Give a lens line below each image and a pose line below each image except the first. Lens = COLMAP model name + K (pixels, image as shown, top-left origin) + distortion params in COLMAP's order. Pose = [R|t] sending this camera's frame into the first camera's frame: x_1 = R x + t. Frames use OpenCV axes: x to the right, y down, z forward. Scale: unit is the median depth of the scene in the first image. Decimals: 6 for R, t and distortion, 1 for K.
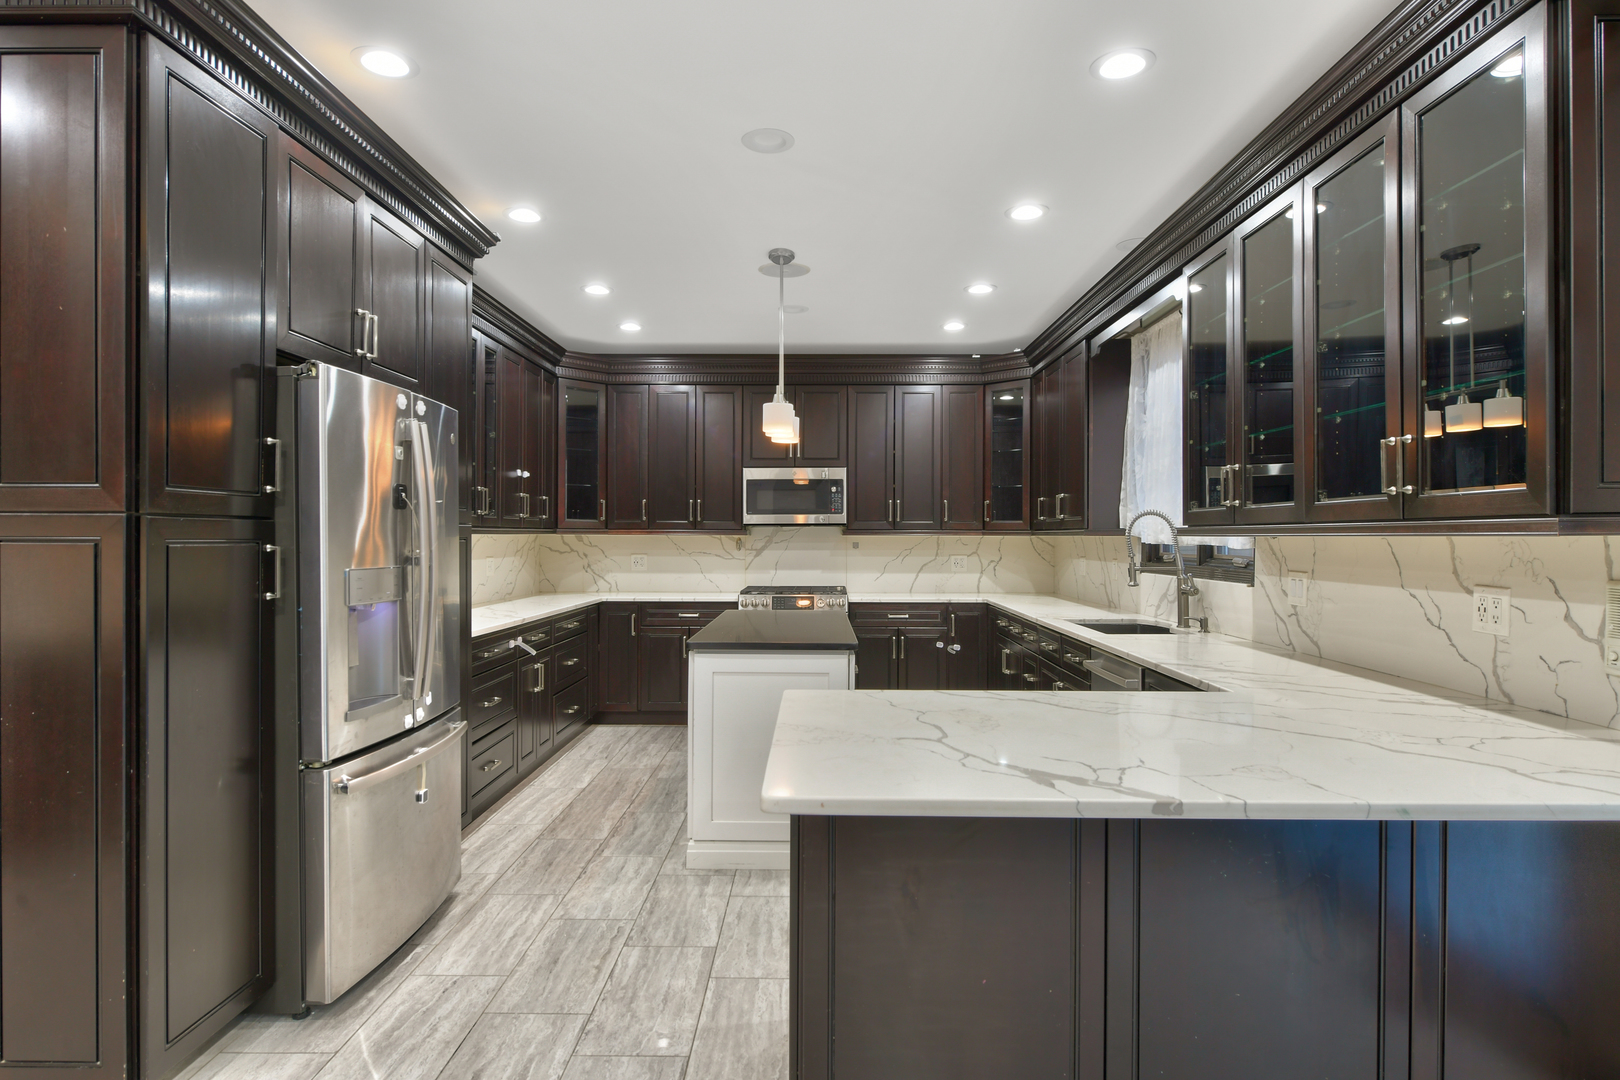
lens RADIAL K [[884.6, 0, 811.0], [0, 884.6, 530.5], [0, 0, 1]] dist [-0.003578, -0.001954]
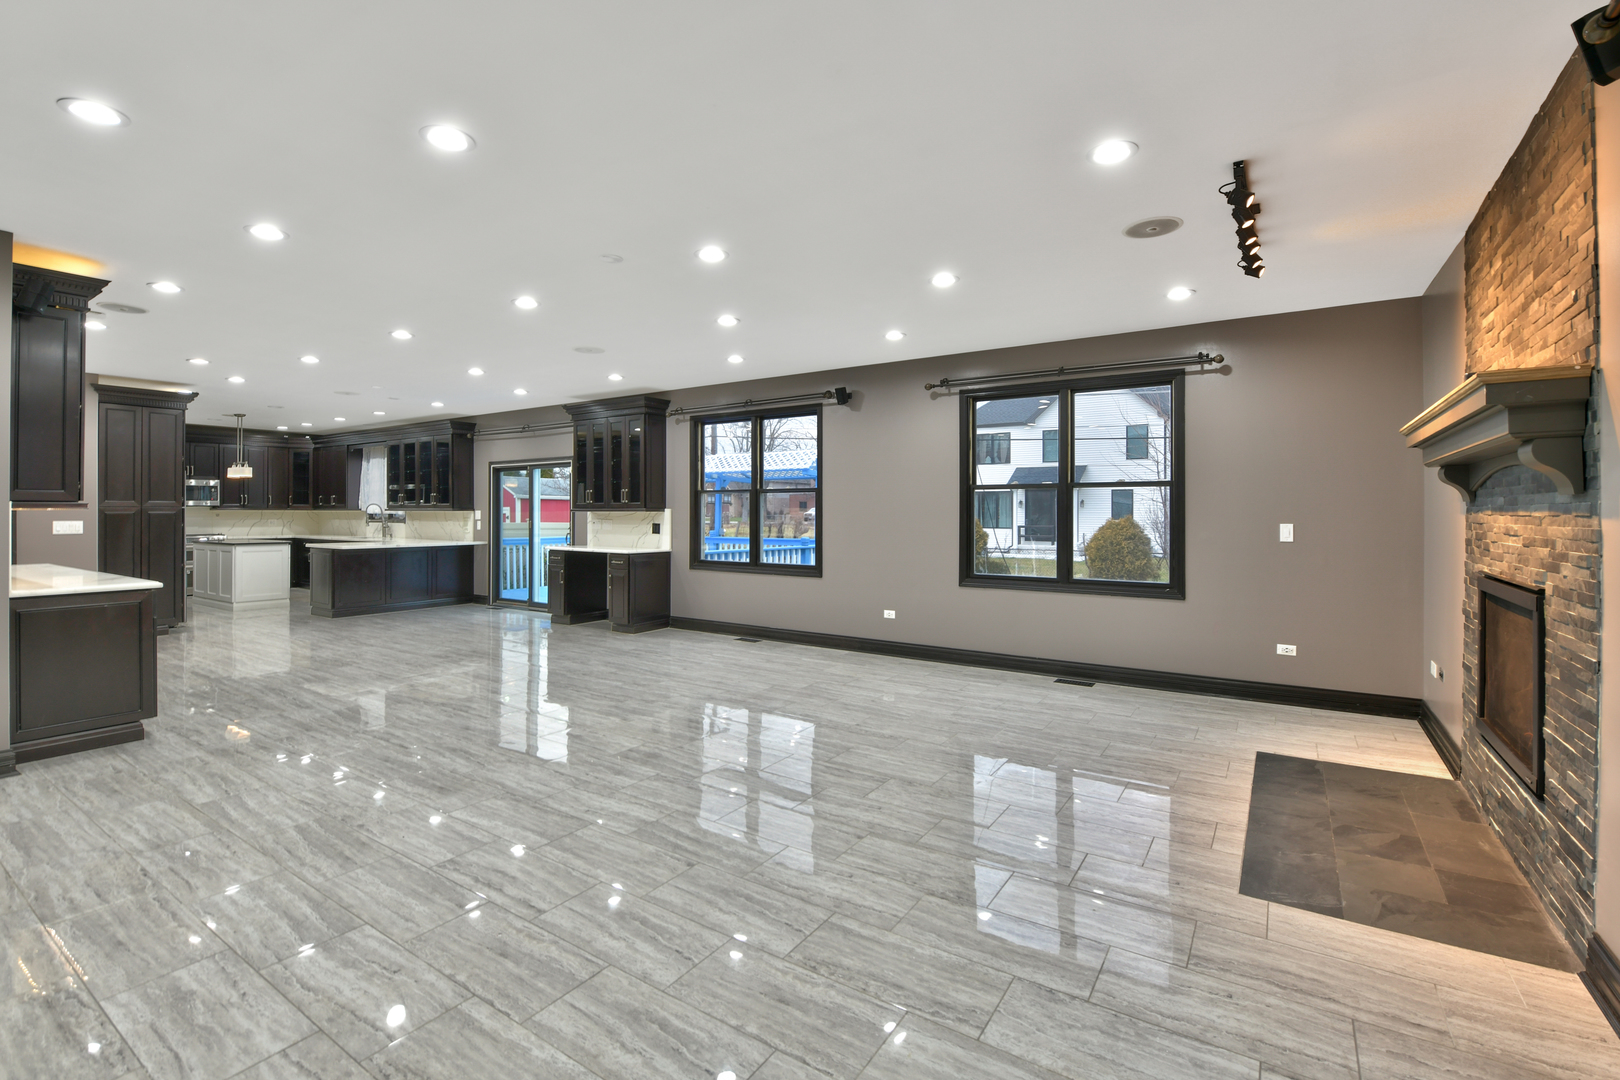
lens RADIAL K [[707.0, 0, 822.3], [0, 707.0, 509.0], [0, 0, 1]] dist [-0.015824, -0.001670]
pose [[0.527541, -0.001588, 0.849528, -1.279916], [-0.004471, 0.999979, 0.004646, -0.027271], [-0.849518, -0.006250, 0.527523, -2.411756]]
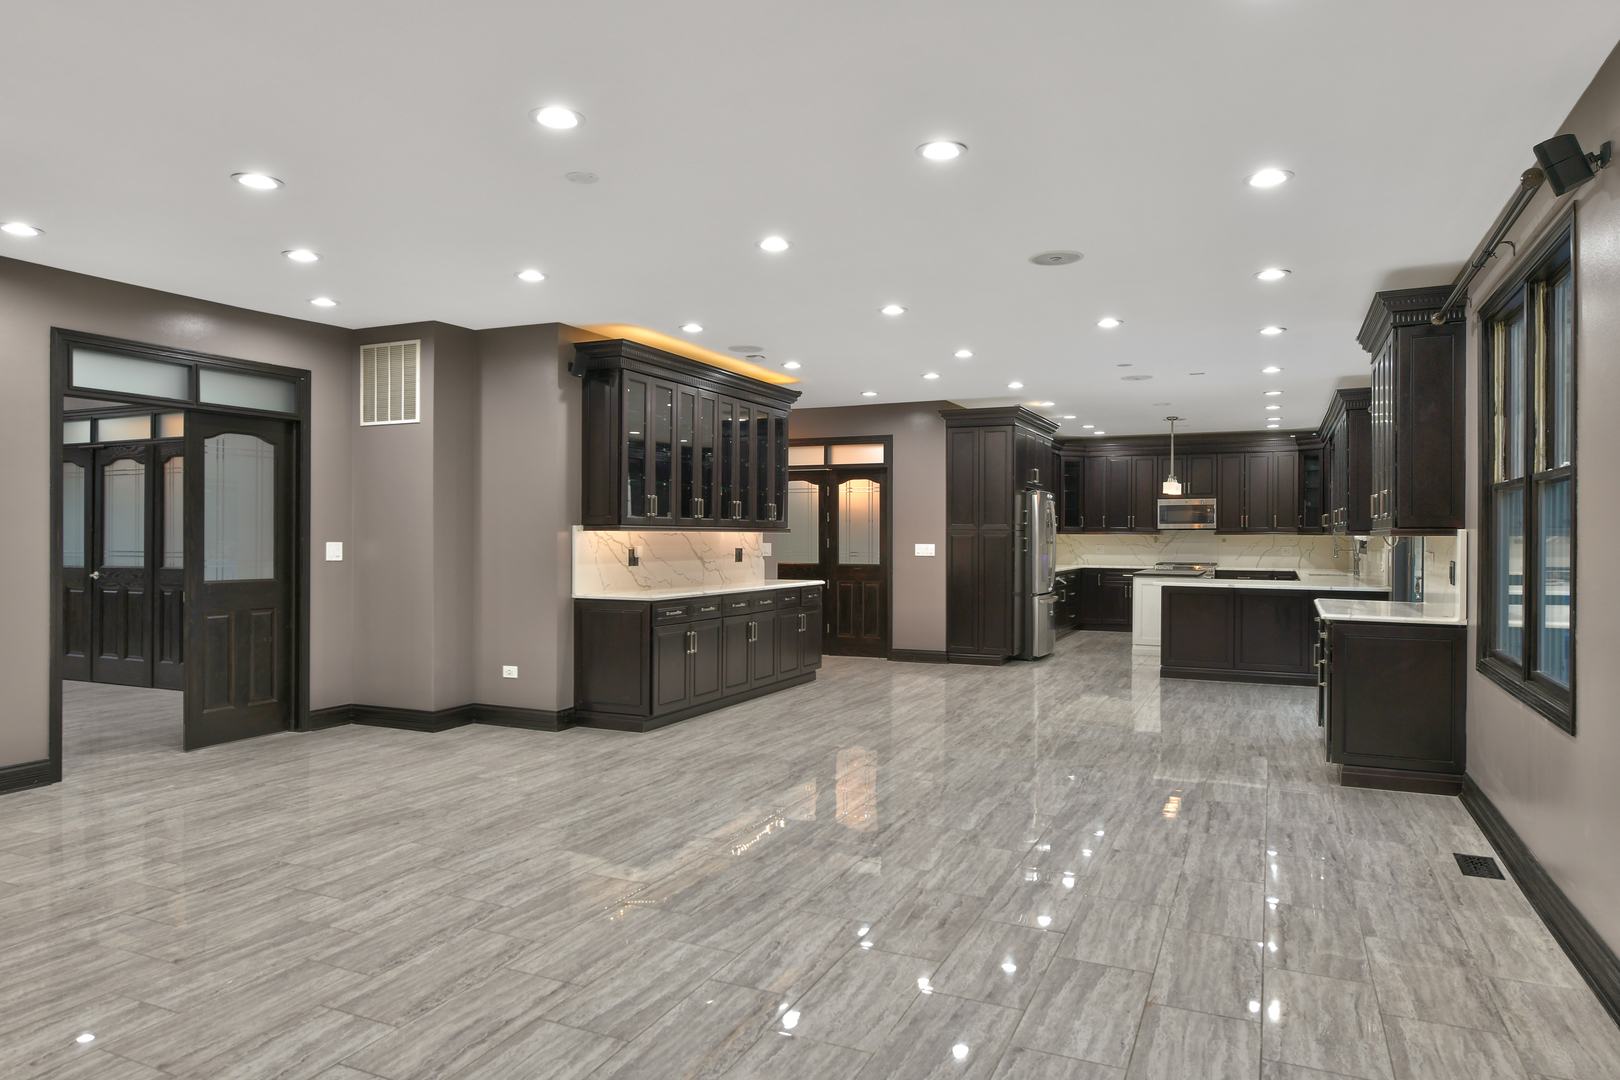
lens RADIAL K [[1038.3, 0, 821.7], [0, 1038.3, 502.3], [0, 0, 1]] dist [0.008194, -0.000893]
pose [[0.918089, -0.012424, -0.396180, 0.268411], [0.002189, 0.999652, -0.026277, -0.014292], [0.396368, 0.023257, 0.917797, -2.522591]]
